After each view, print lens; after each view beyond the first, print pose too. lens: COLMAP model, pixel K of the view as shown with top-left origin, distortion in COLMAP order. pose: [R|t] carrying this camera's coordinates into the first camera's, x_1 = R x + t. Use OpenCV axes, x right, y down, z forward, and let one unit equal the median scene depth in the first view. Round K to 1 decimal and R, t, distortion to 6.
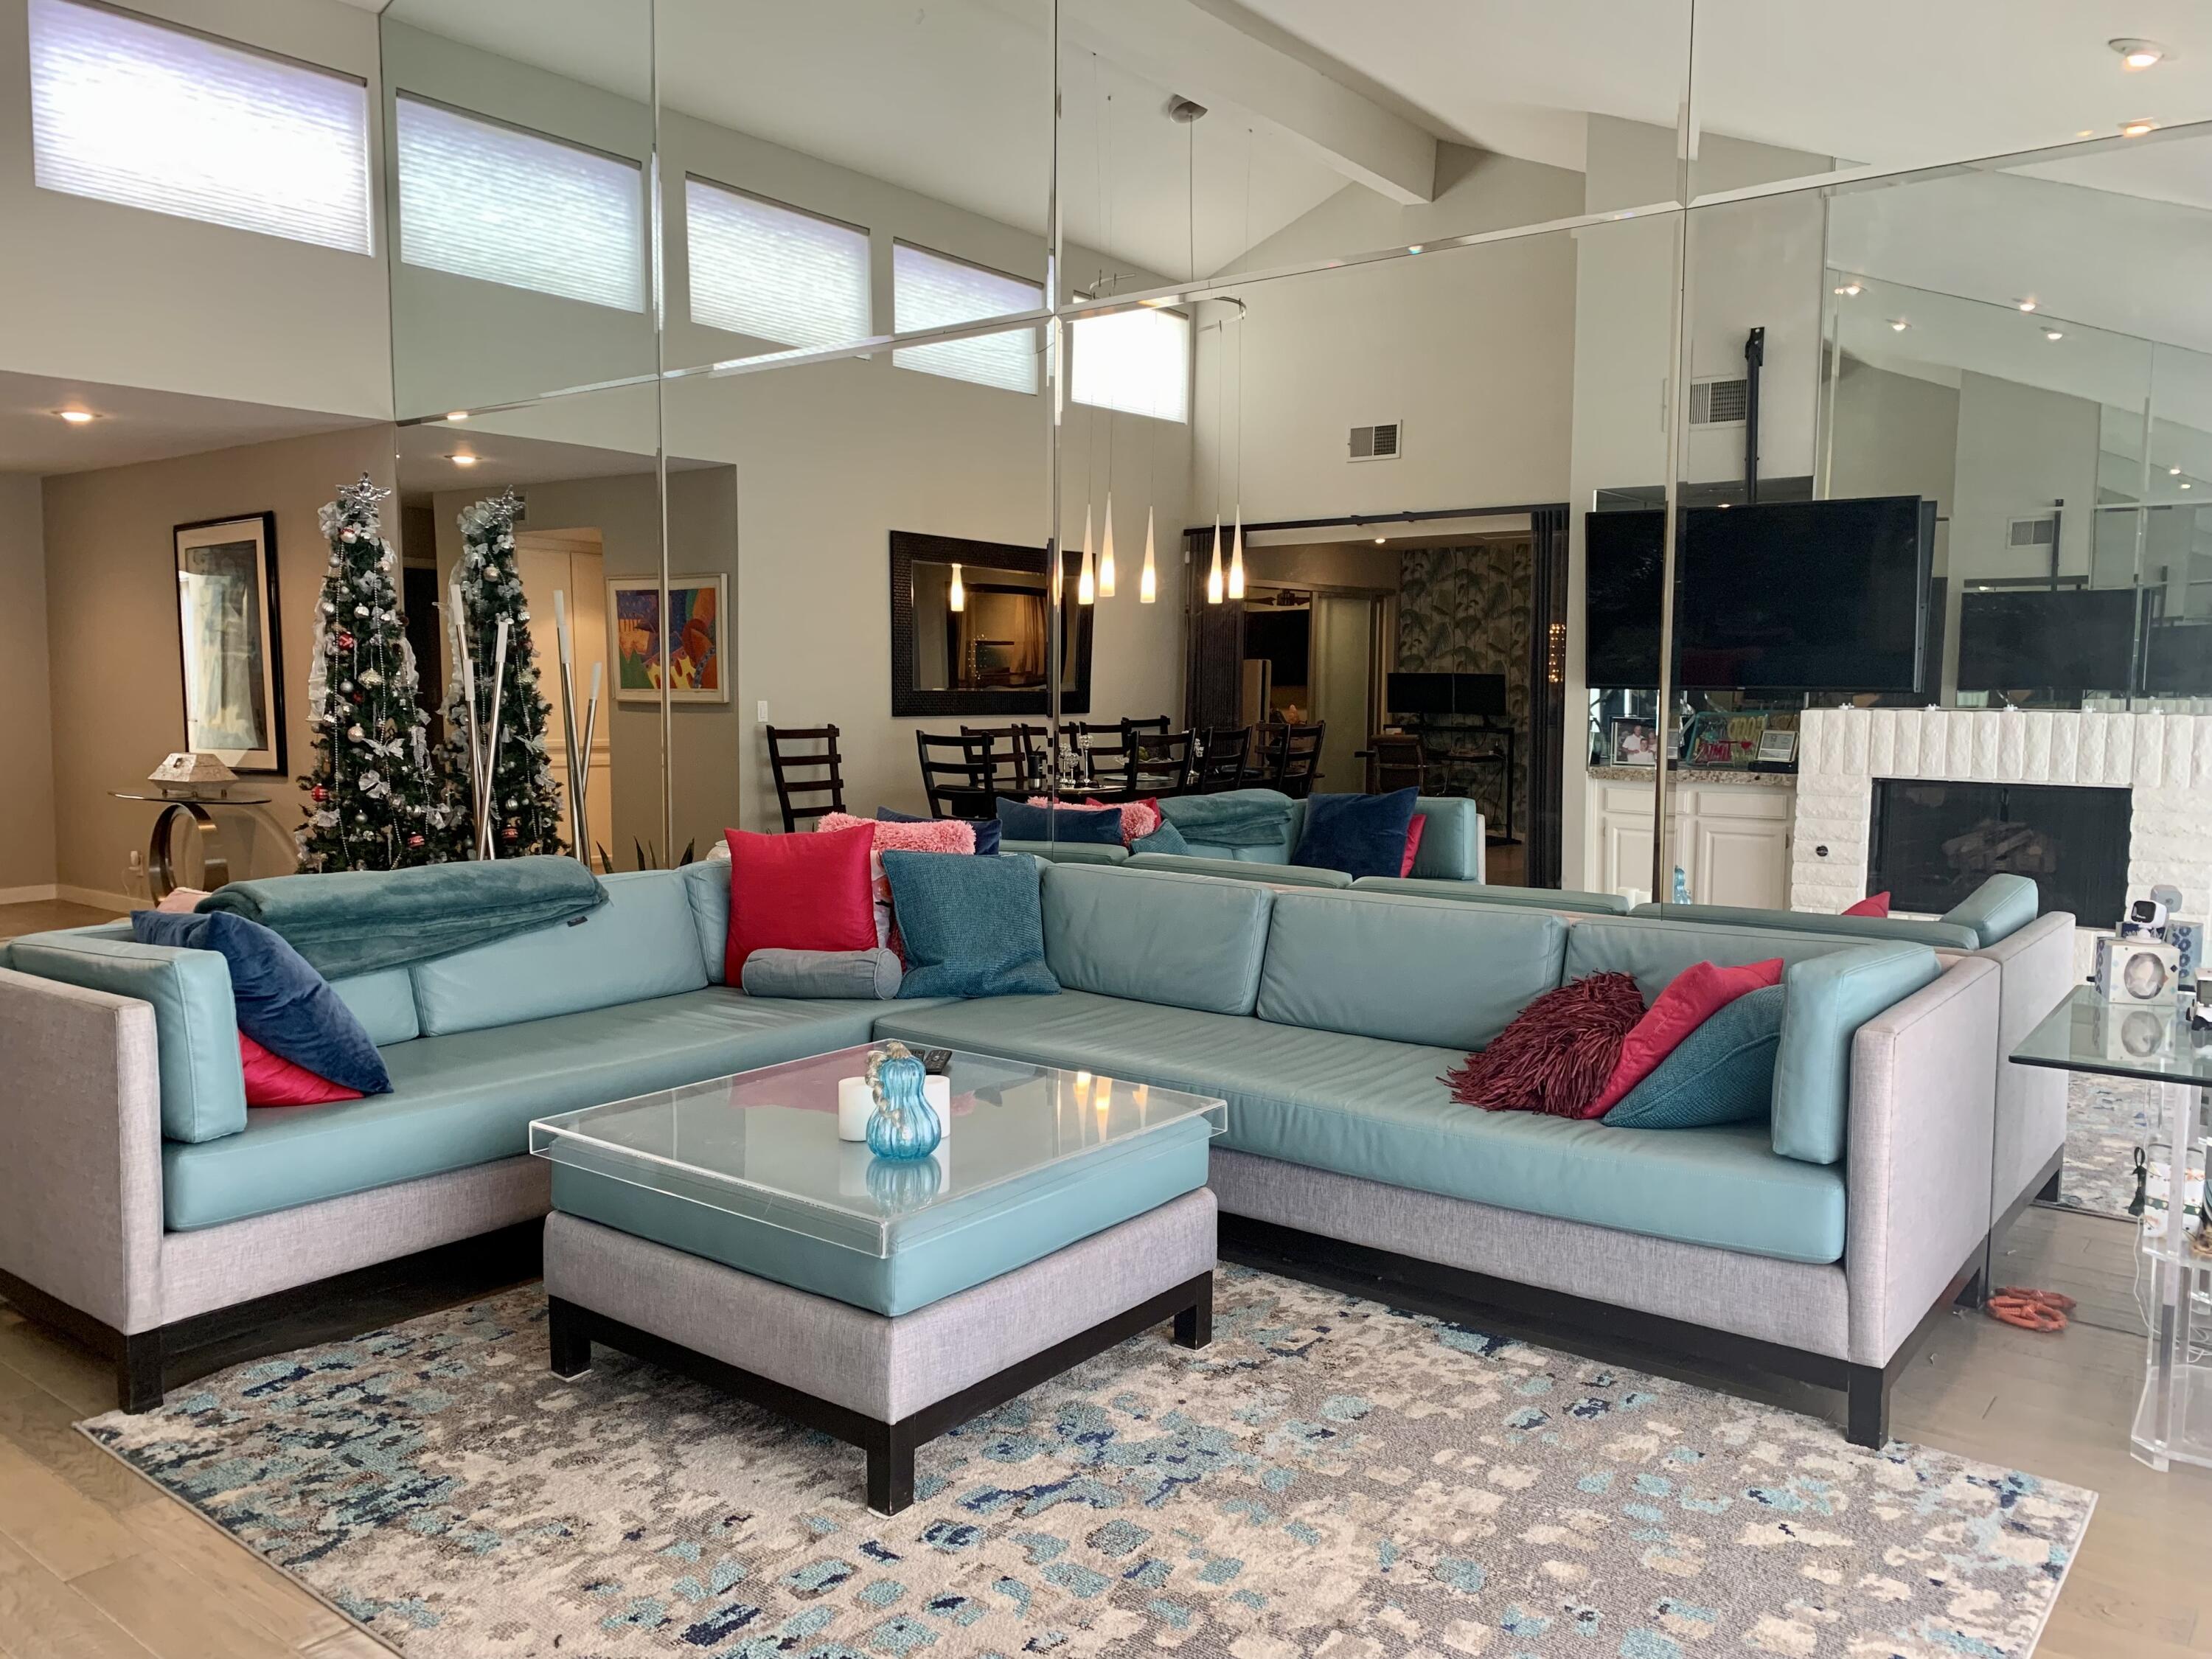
lens RADIAL K [[1688.9, 0, 1106.0], [0, 1688.9, 829.5], [0, 0, 1]] dist [0.028195, 0.001436]
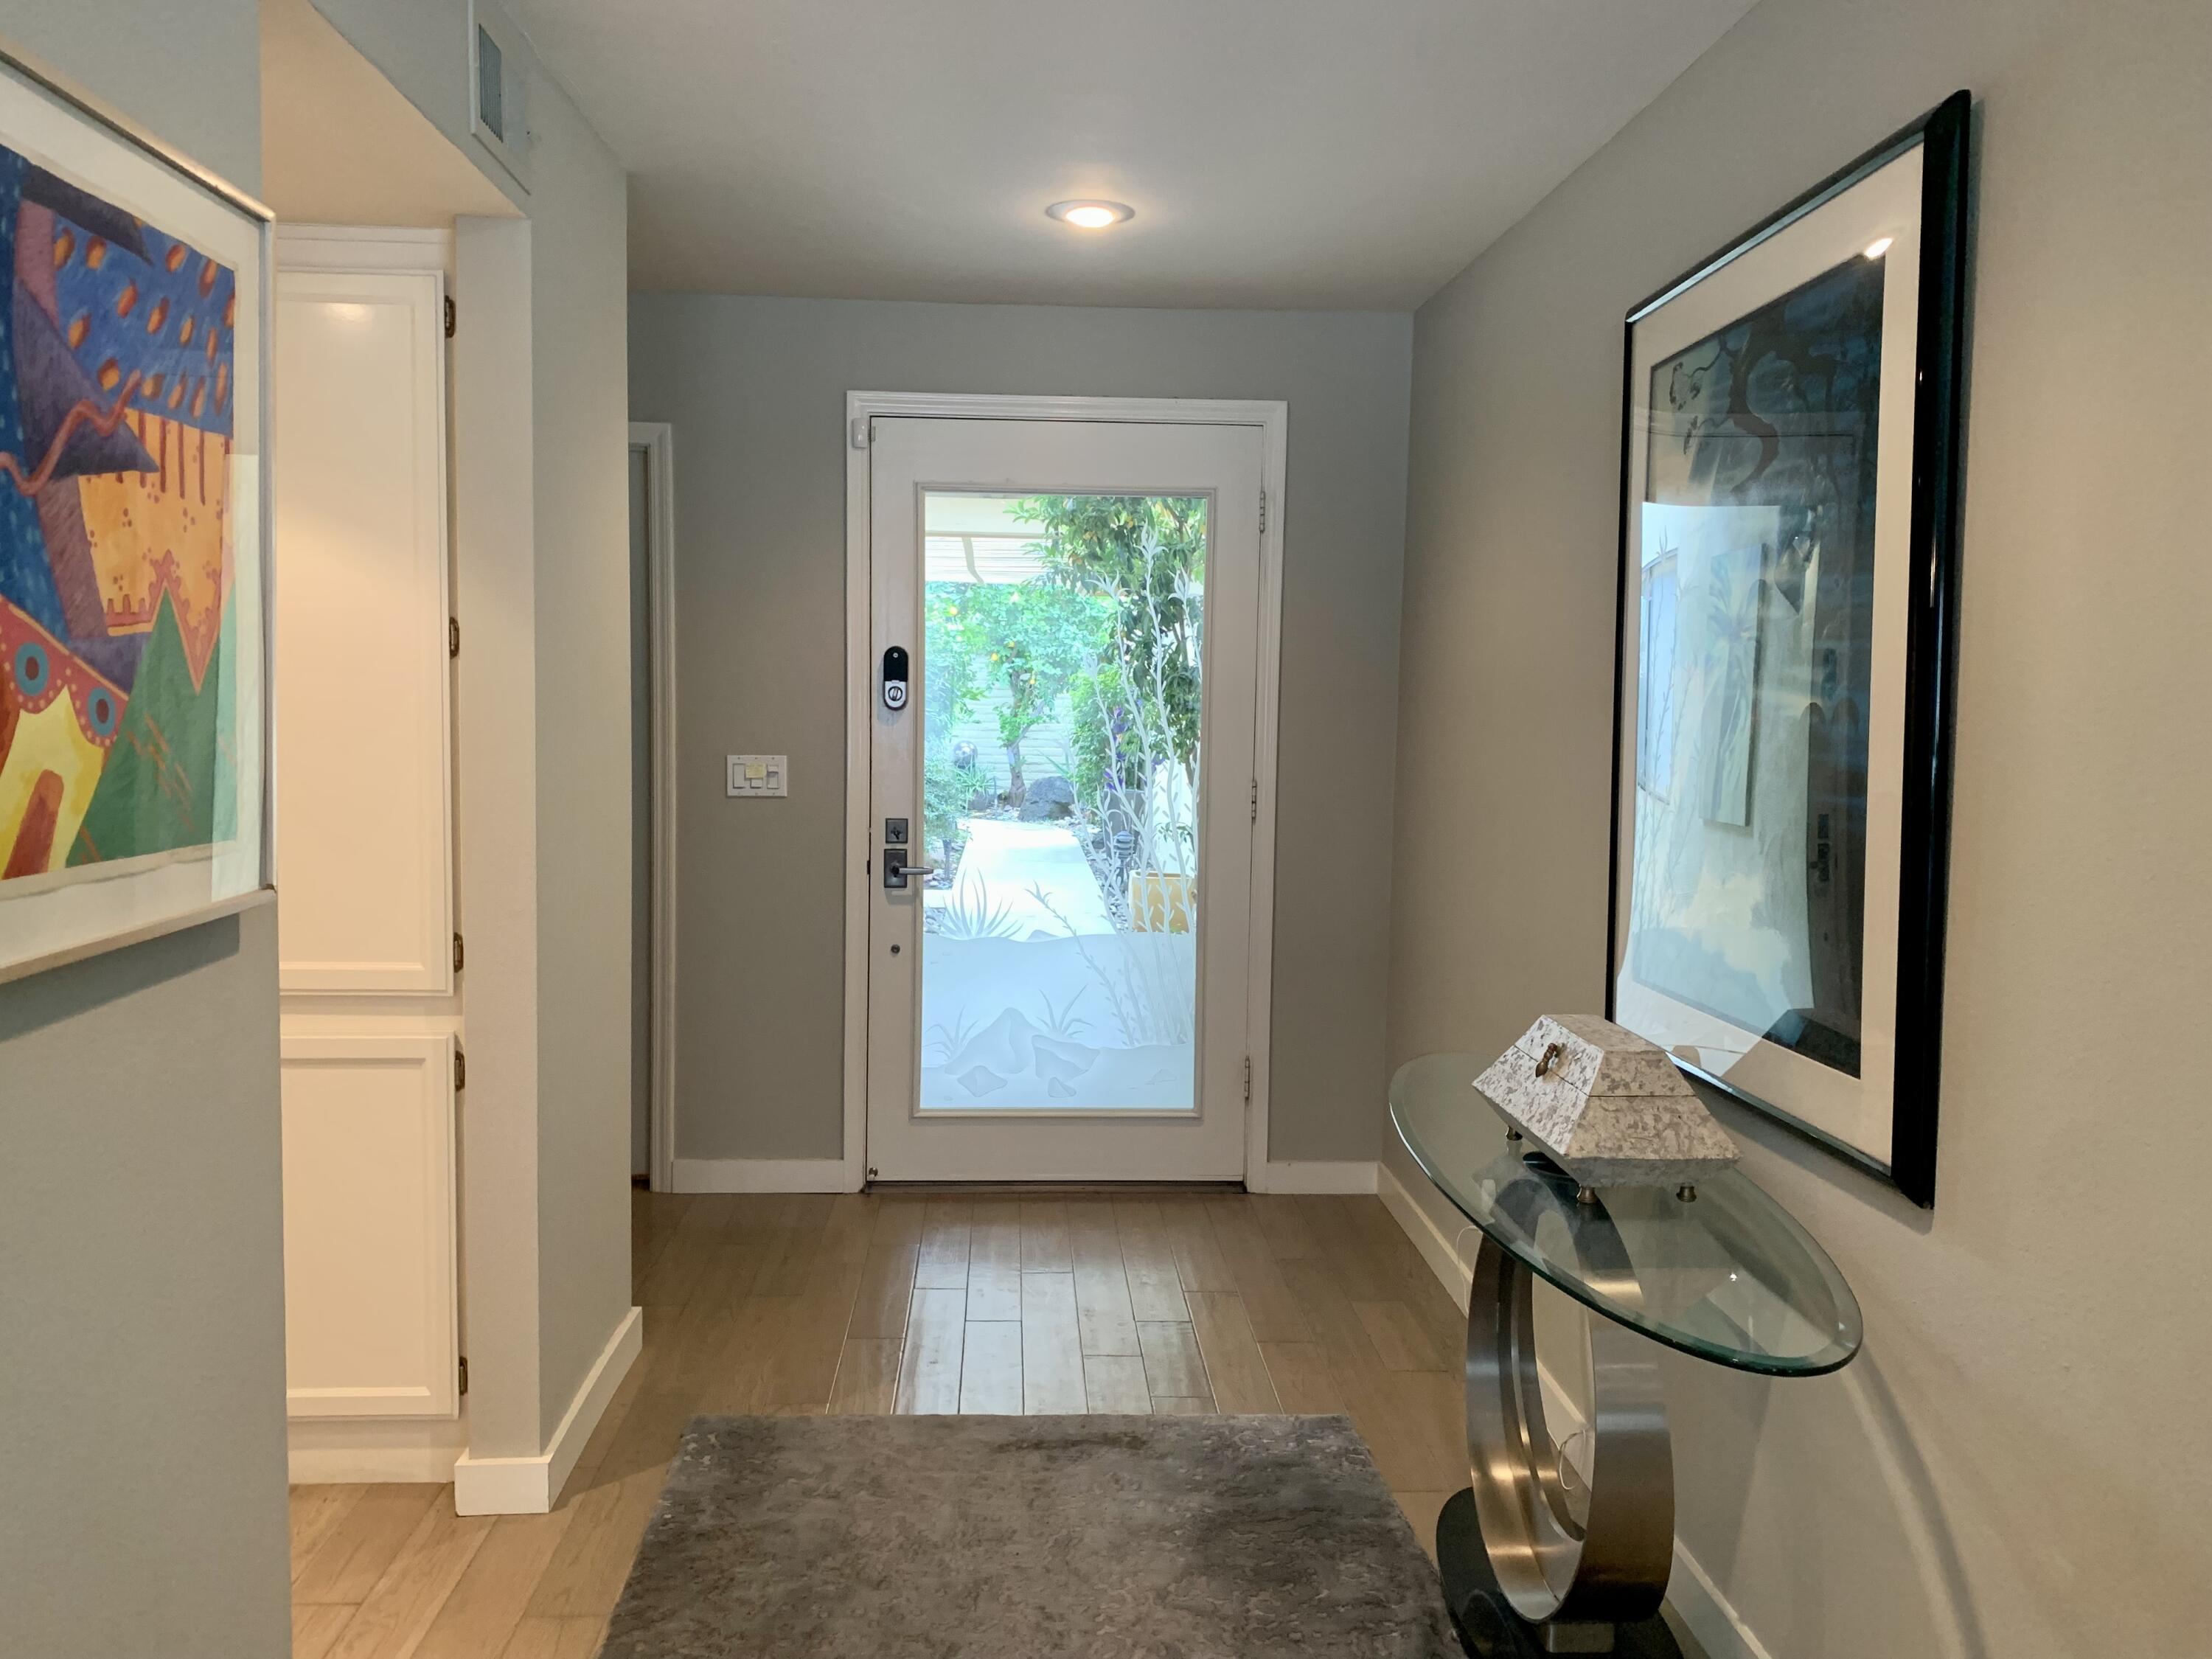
lens RADIAL K [[1688.9, 0, 1106.0], [0, 1688.9, 829.5], [0, 0, 1]] dist [0.028195, 0.001436]
pose [[0.655031, 0.059295, -0.753272, -0.368453], [-0.074432, 0.997131, 0.013766, -0.077109], [0.751927, 0.047050, 0.657565, 0.729791]]
